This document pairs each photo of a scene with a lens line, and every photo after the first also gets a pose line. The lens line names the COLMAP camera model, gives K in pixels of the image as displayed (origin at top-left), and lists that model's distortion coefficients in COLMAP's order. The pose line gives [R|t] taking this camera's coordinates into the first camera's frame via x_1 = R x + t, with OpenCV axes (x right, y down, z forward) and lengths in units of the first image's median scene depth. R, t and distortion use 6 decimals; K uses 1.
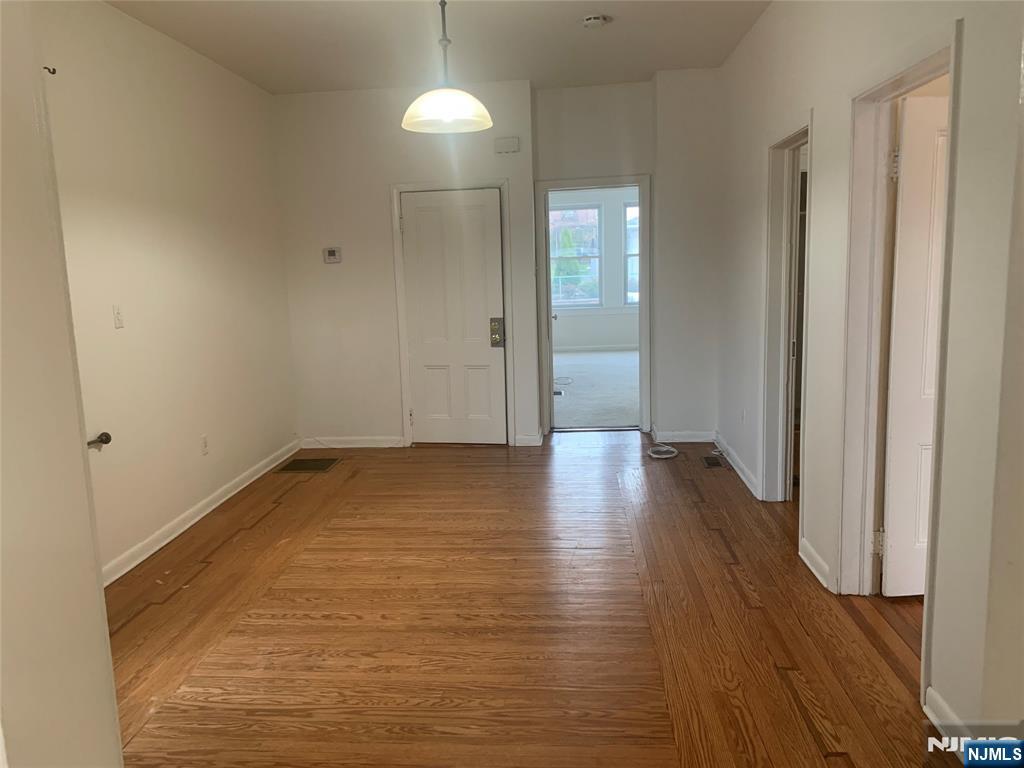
lens RADIAL K [[789.6, 0, 512.0], [0, 789.6, 384.0], [0, 0, 1]] dist [-0.002386, 0.000691]
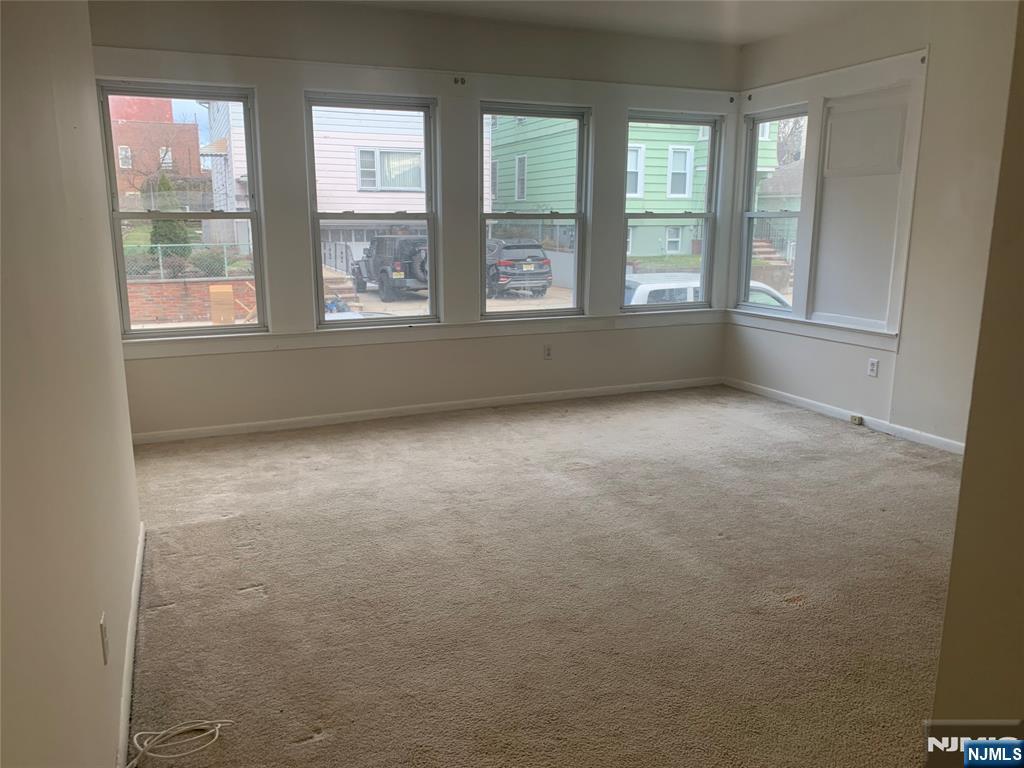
lens RADIAL K [[789.6, 0, 512.0], [0, 789.6, 384.0], [0, 0, 1]] dist [-0.002386, 0.000691]
pose [[0.889898, -0.061819, 0.451951, 0.015428], [0.042202, 0.997683, 0.053370, -0.037240], [-0.454203, -0.028421, 0.890445, 0.232940]]
